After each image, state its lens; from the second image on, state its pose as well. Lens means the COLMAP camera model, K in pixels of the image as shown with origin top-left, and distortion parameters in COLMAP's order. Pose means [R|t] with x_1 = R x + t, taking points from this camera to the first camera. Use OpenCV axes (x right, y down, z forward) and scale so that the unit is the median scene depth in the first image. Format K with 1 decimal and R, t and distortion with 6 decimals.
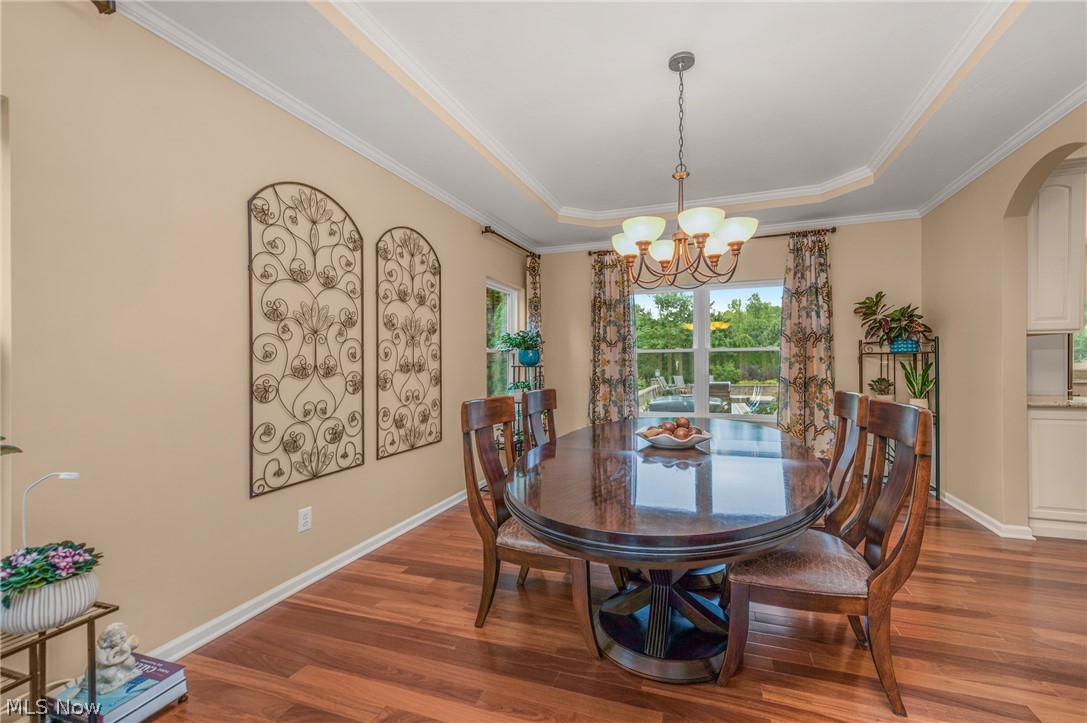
lens RADIAL K [[438.8, 0, 542.7], [0, 438.8, 361.6], [0, 0, 1]] dist [0.010969, -0.001924]
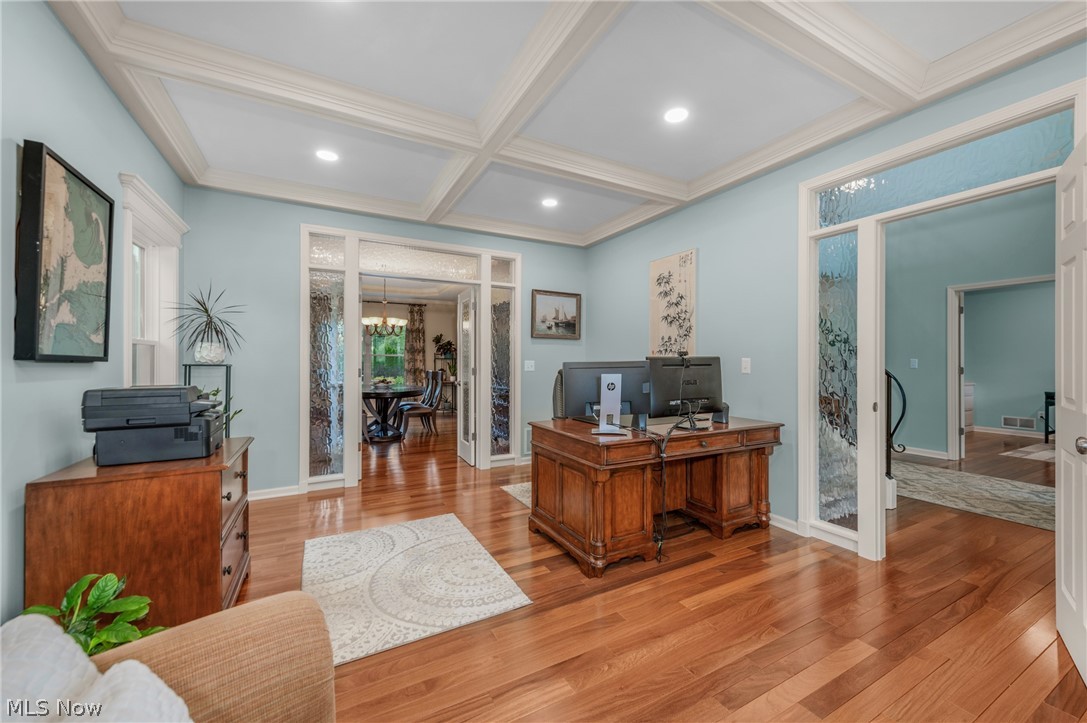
lens RADIAL K [[438.8, 0, 543.1], [0, 438.8, 362.2], [0, 0, 1]] dist [0.010969, -0.001924]
pose [[0.669377, 0.008038, 0.742879, -0.656495], [-0.003085, 0.999963, -0.008040, 0.019948], [-0.742916, 0.003090, 0.669377, -1.030630]]
